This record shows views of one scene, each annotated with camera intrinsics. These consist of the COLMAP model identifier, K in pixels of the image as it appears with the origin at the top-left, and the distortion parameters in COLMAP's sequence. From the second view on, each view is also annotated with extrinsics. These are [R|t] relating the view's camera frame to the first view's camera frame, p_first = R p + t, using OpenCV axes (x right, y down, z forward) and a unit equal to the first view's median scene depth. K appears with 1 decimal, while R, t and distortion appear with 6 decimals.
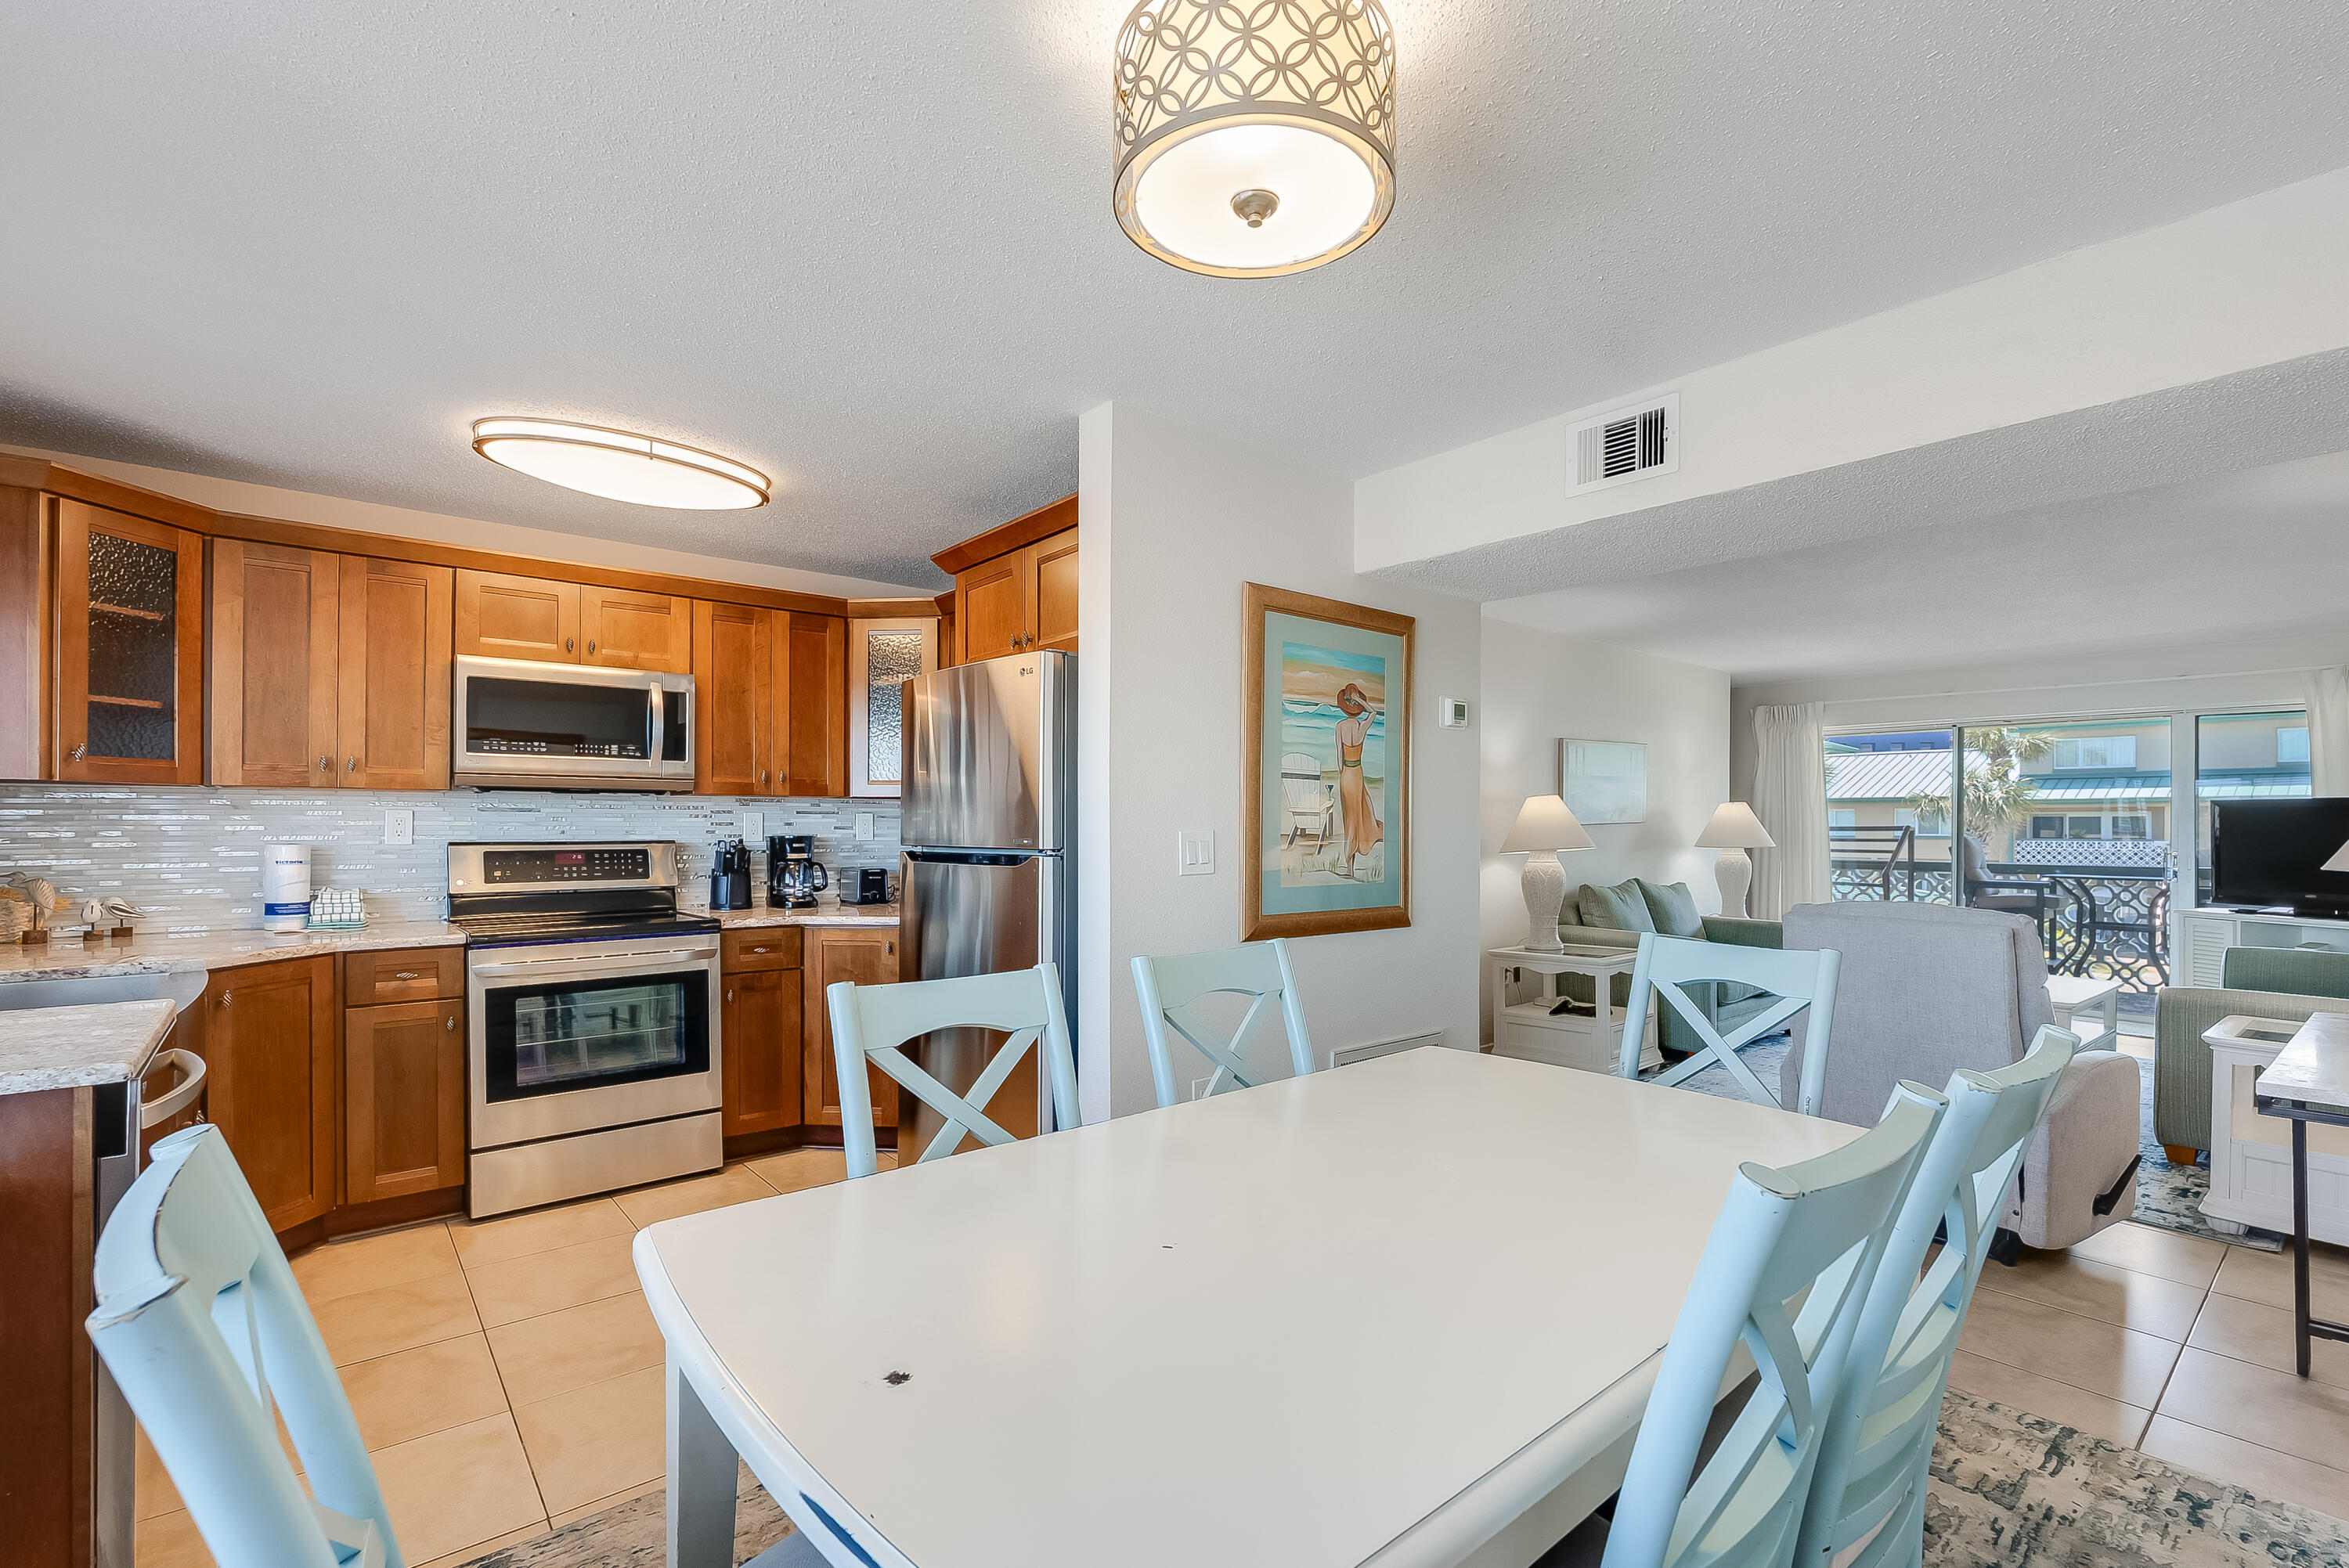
lens RADIAL K [[1048.8, 0, 1184.5], [0, 1048.8, 820.8], [0, 0, 1]] dist [-0.008993, 0.002054]
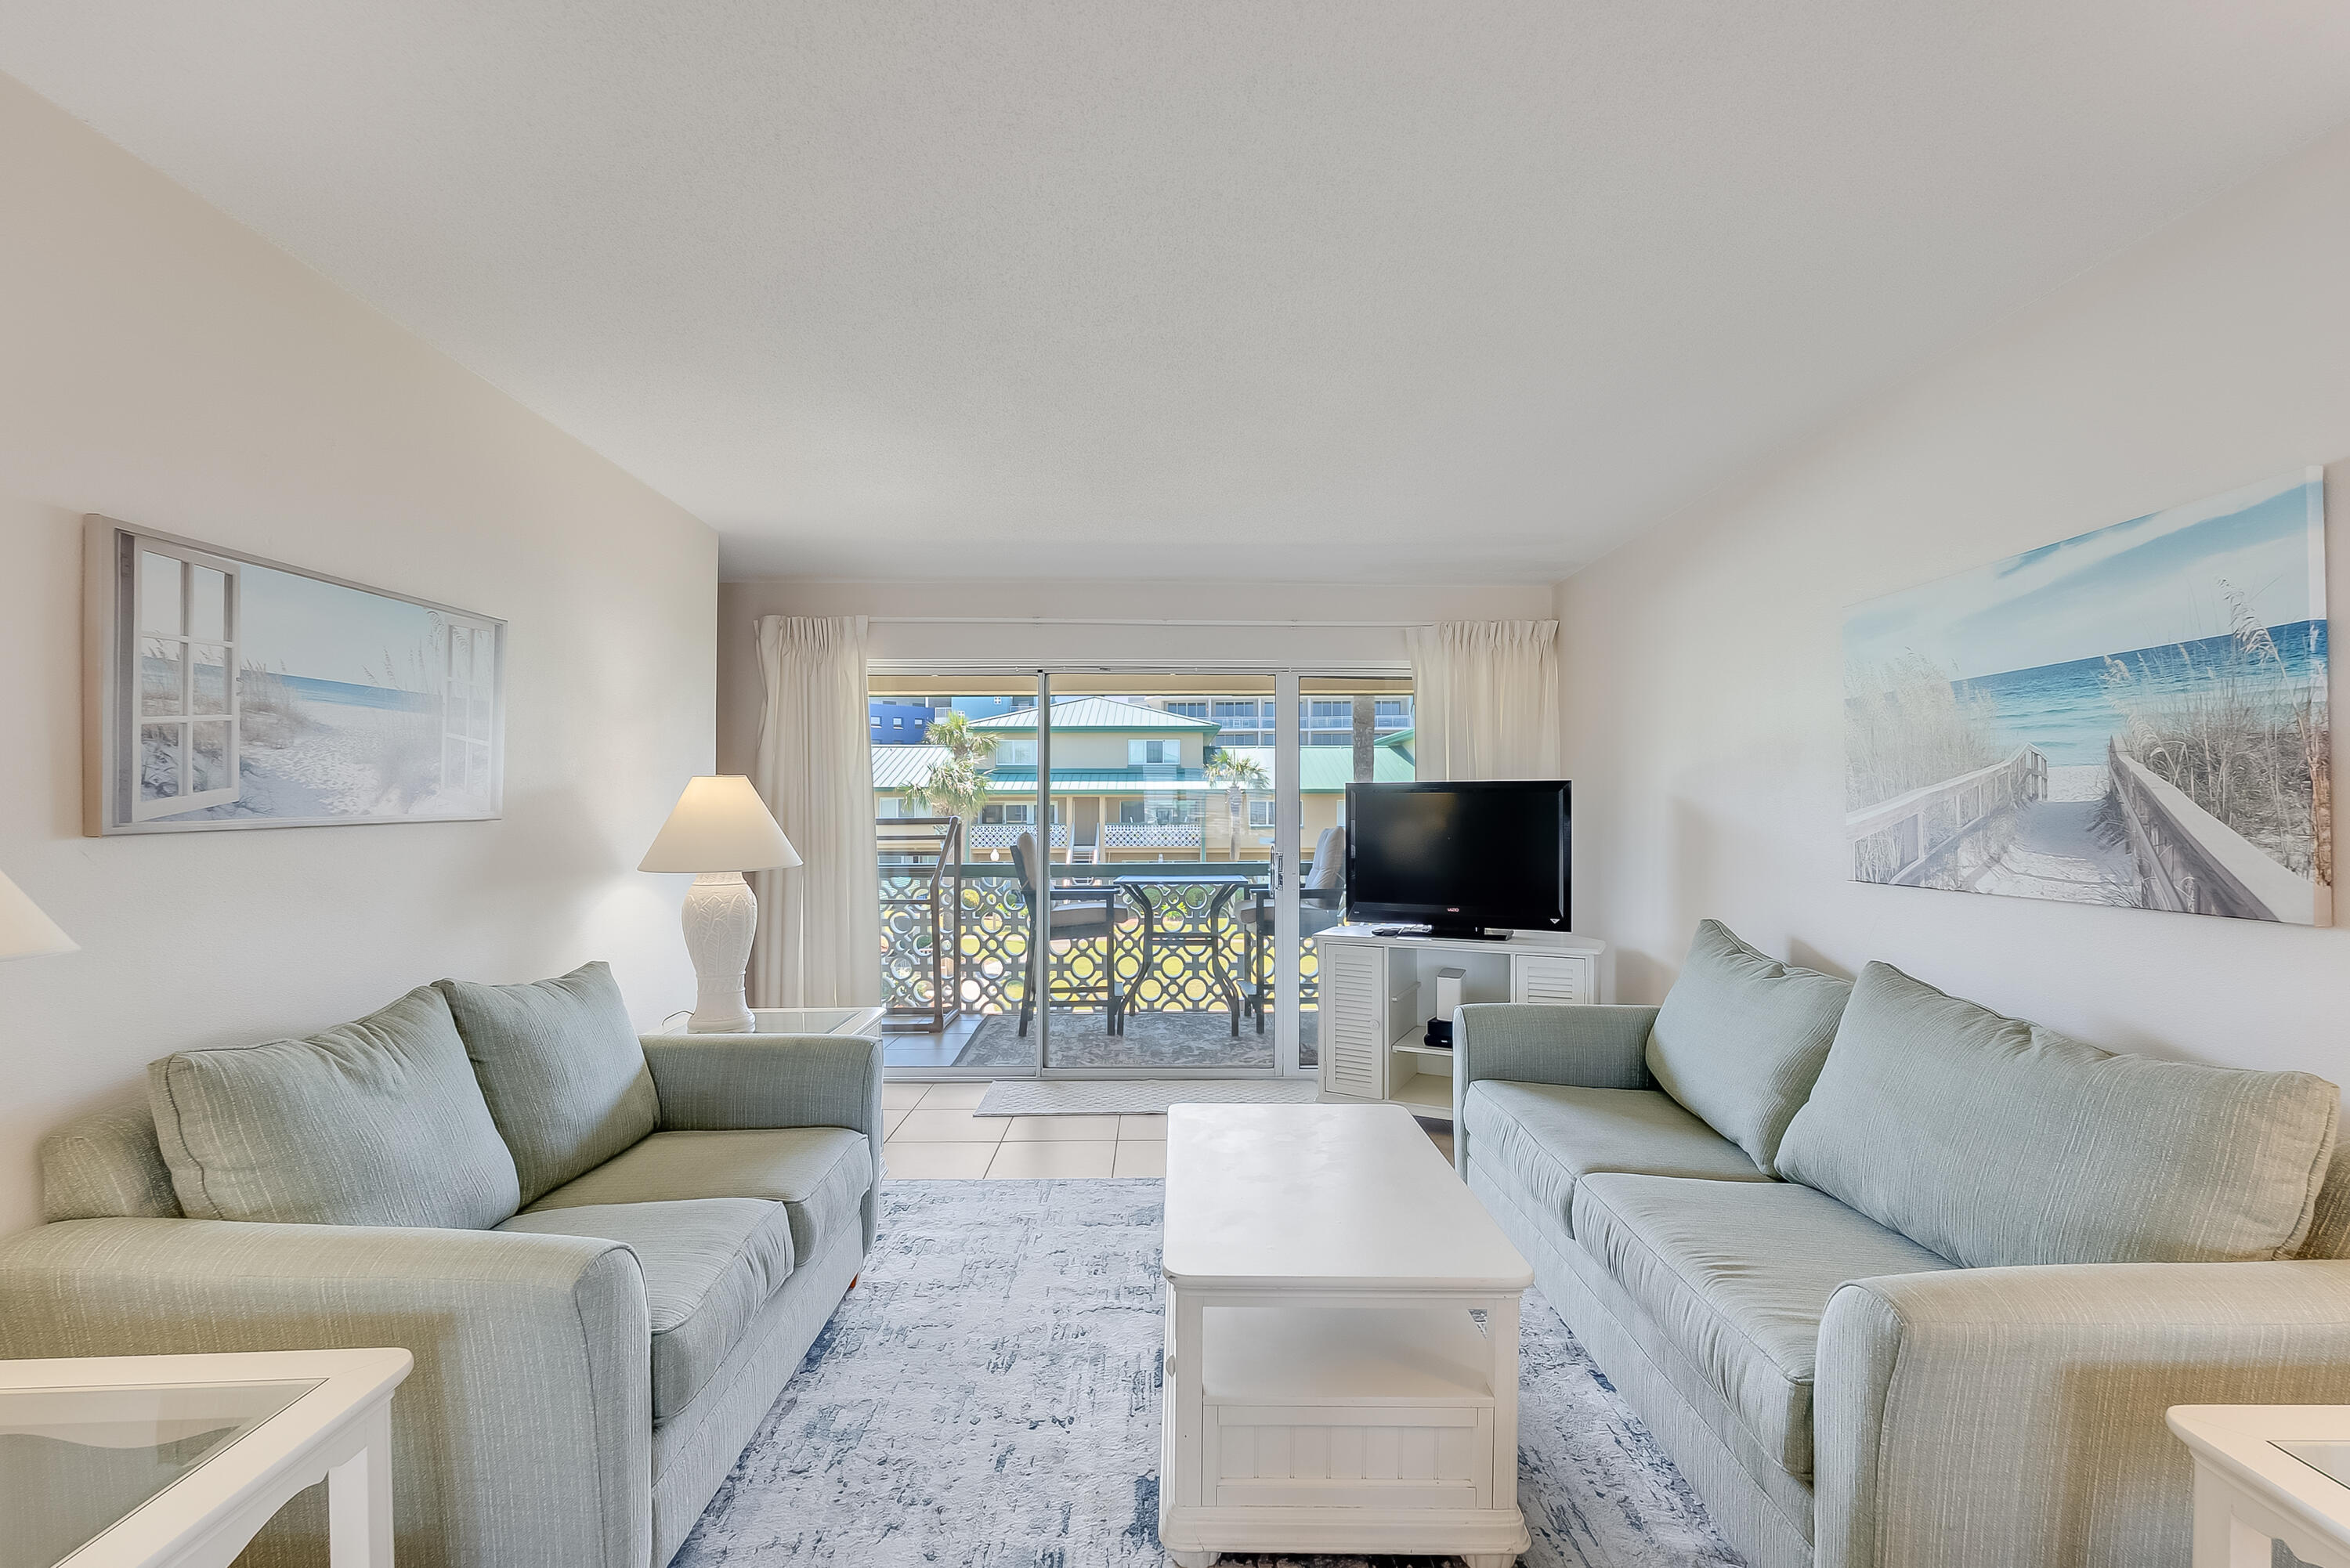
lens RADIAL K [[1047.7, 0, 1177.1], [0, 1047.7, 805.8], [0, 0, 1]] dist [-0.006897, 0.004393]
pose [[0.633297, 0.001147, 0.773908, 0.533664], [0.001154, 0.999996, -0.002427, -0.003115], [-0.773908, 0.002430, 0.633294, 0.999523]]
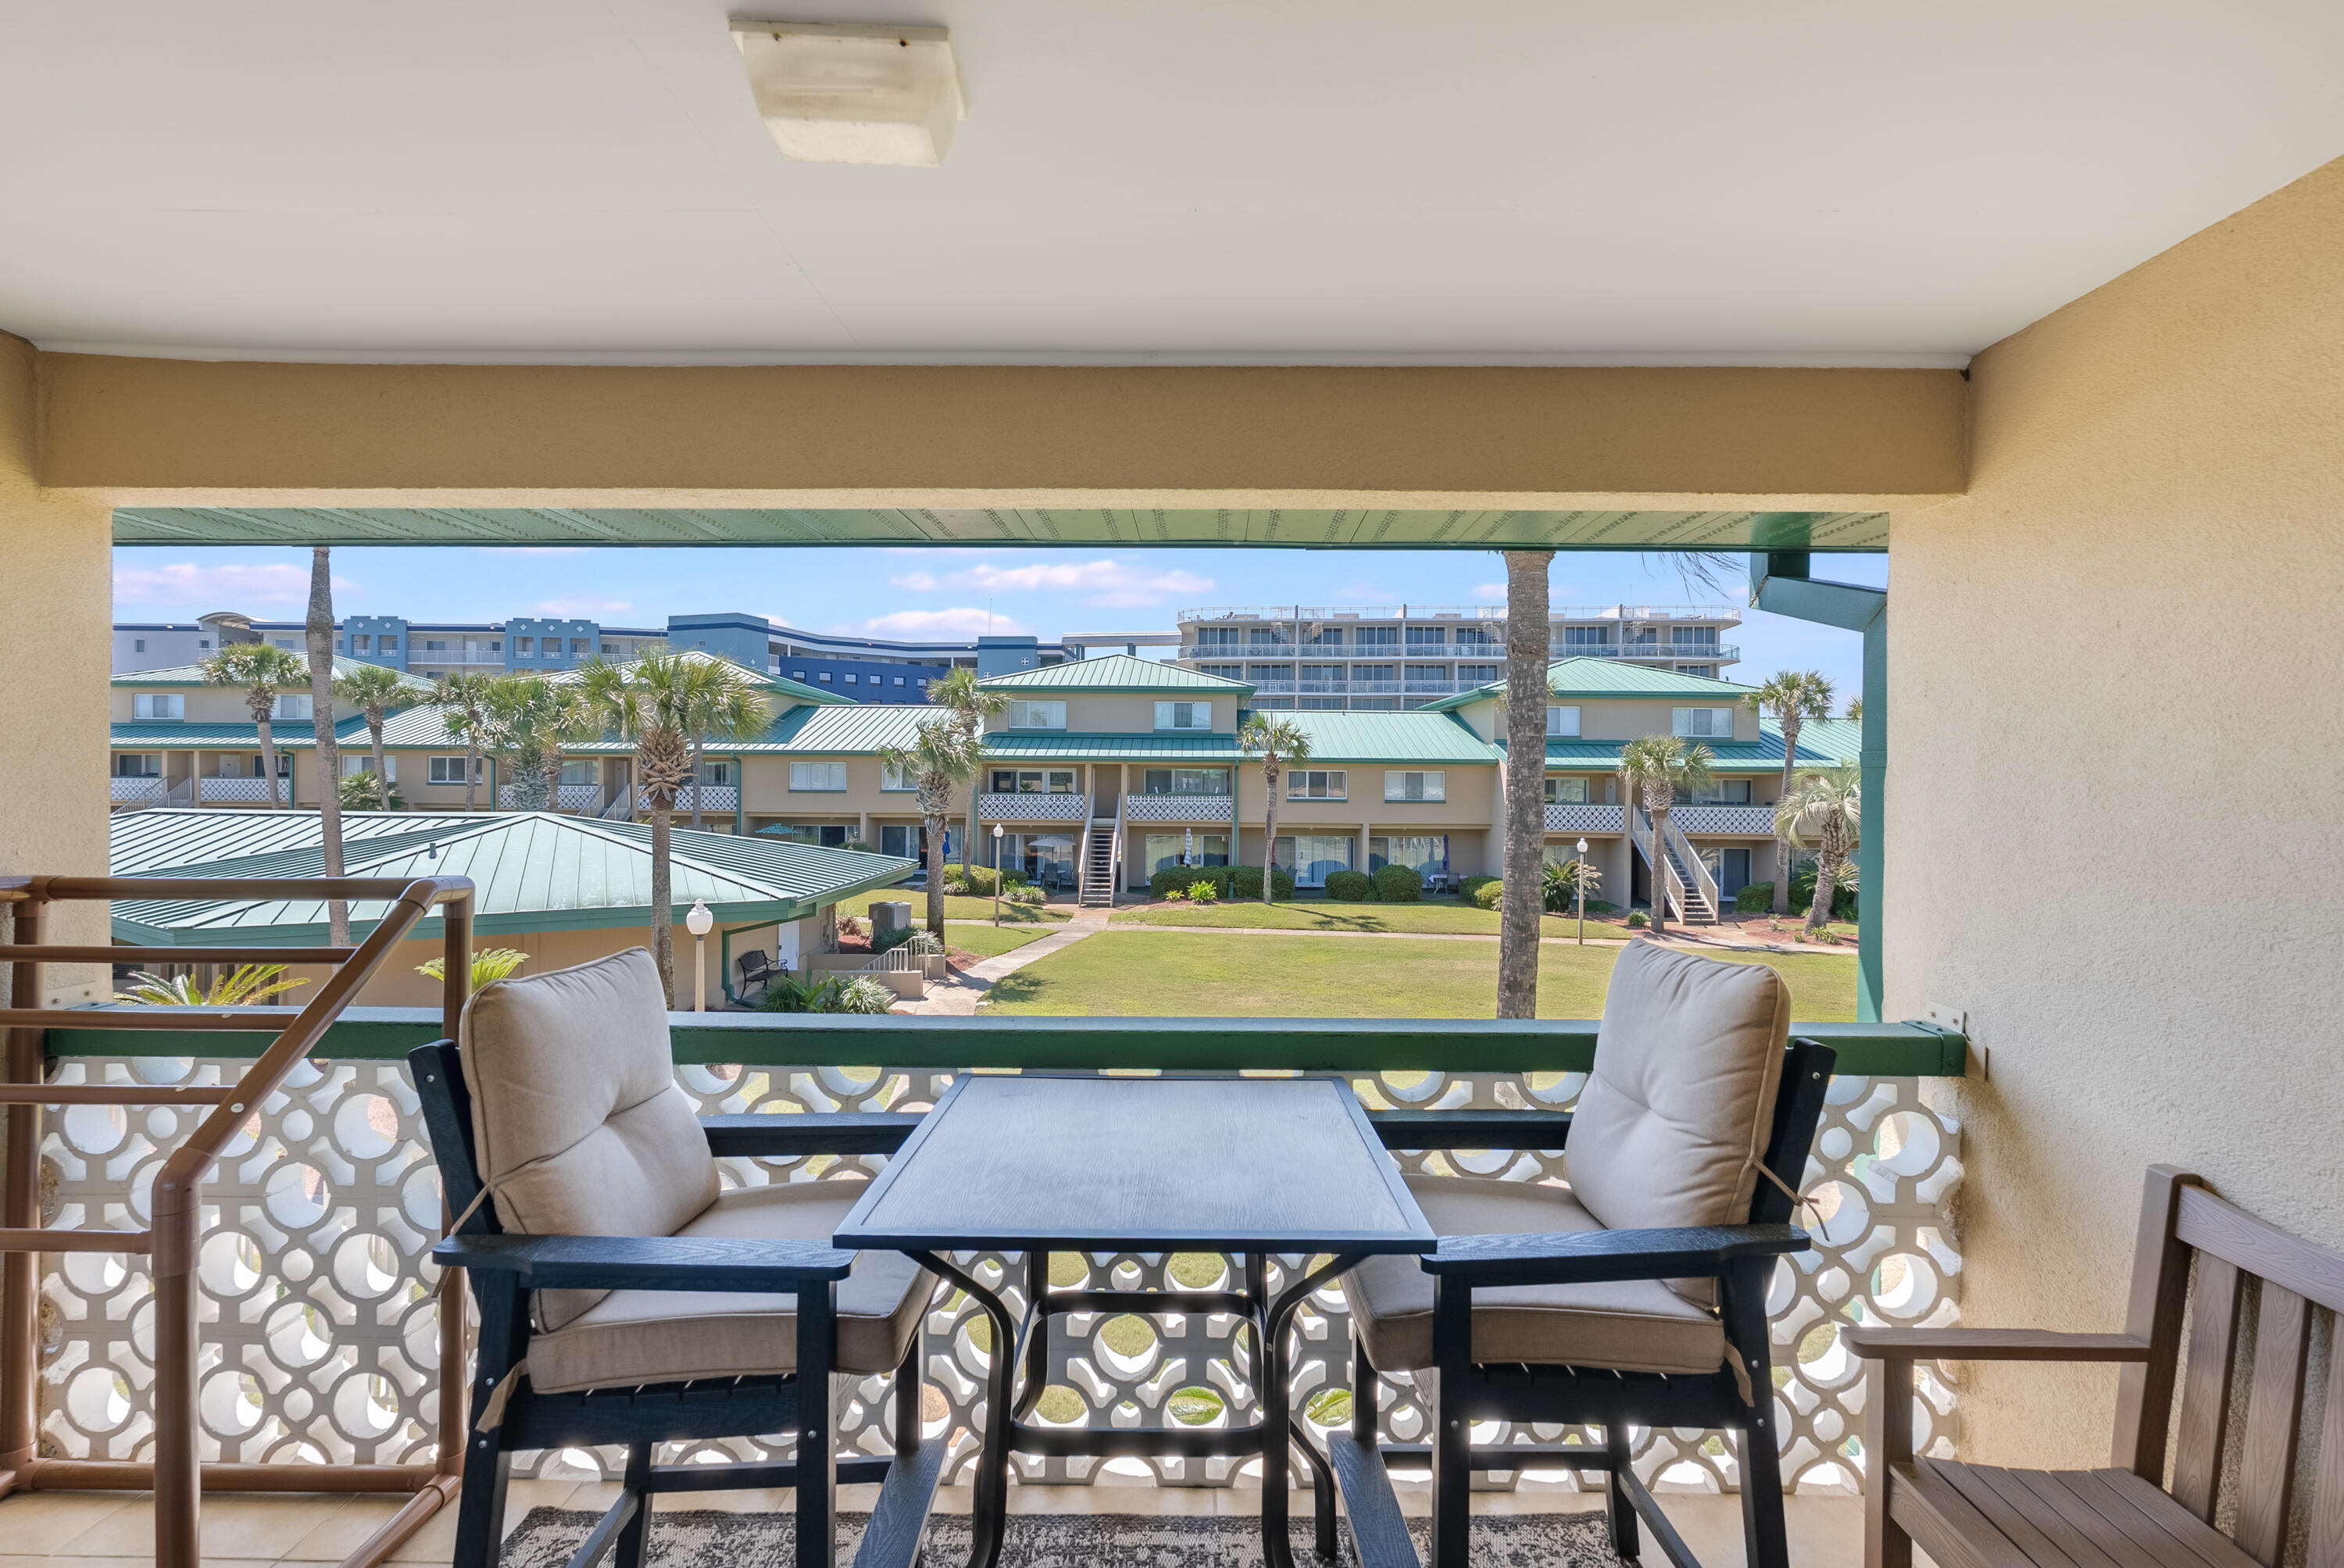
lens RADIAL K [[1045.1, 0, 1175.6], [0, 1045.1, 786.1], [0, 0, 1]] dist [-0.006897, 0.004393]
pose [[0.656123, -0.001199, 0.754653, 1.398624], [-0.010790, 0.999882, 0.010969, -0.036319], [-0.754577, -0.015340, 0.656032, 1.713101]]
